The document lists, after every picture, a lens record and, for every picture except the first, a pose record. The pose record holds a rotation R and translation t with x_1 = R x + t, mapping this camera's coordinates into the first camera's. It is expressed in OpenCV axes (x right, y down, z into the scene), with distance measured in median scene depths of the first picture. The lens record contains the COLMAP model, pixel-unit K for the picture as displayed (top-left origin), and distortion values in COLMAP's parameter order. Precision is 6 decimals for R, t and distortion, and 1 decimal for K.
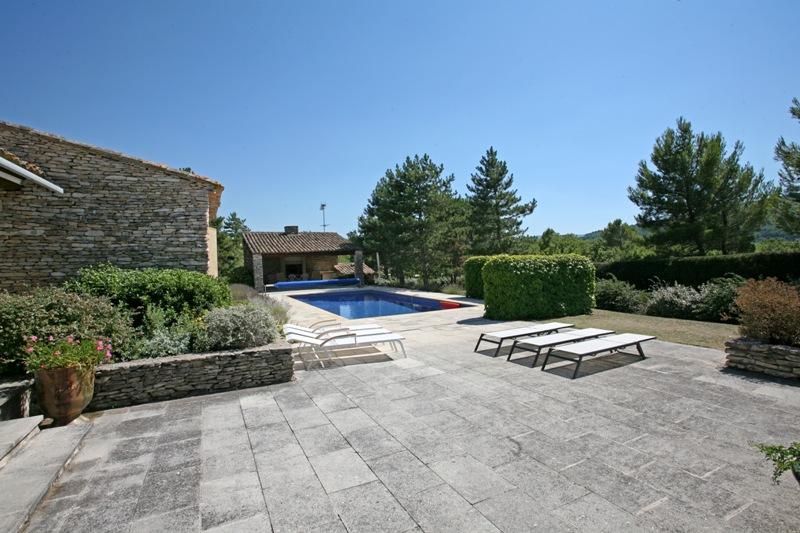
lens RADIAL K [[388.4, 0, 396.6], [0, 388.4, 268.2], [0, 0, 1]] dist [-0.066625, 0.029234]
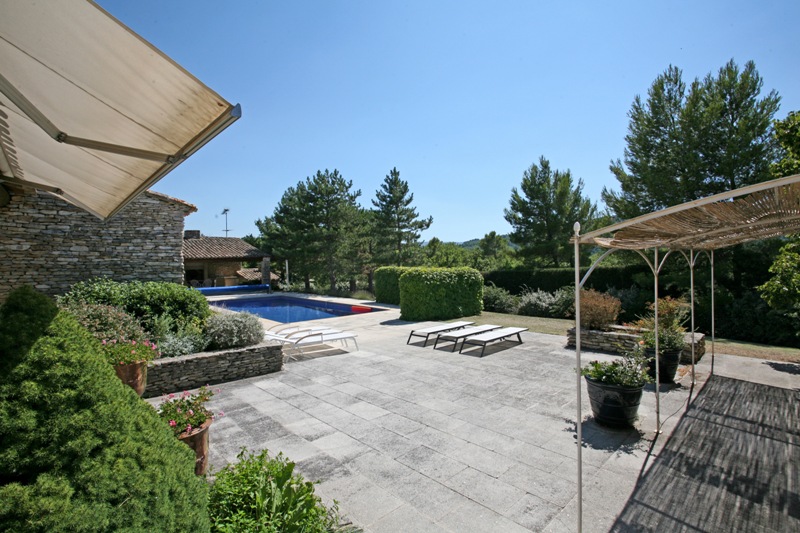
lens RADIAL K [[388.4, 0, 396.6], [0, 388.4, 268.2], [0, 0, 1]] dist [-0.066625, 0.029234]
pose [[0.959263, 0.012854, 0.282223, -0.087123], [-0.009837, 0.999878, -0.012105, -0.012083], [-0.282344, 0.008836, 0.959272, -0.111292]]
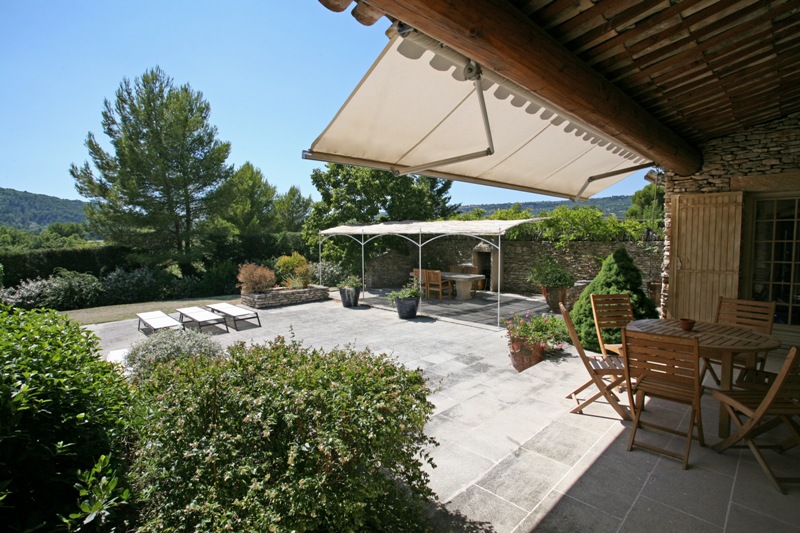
lens RADIAL K [[388.4, 0, 396.6], [0, 388.4, 268.2], [0, 0, 1]] dist [-0.066625, 0.029234]
pose [[-0.302023, -0.039906, 0.952465, -0.379844], [0.038014, 0.997825, 0.053860, -0.011528], [-0.952542, 0.052474, -0.299849, 0.260016]]
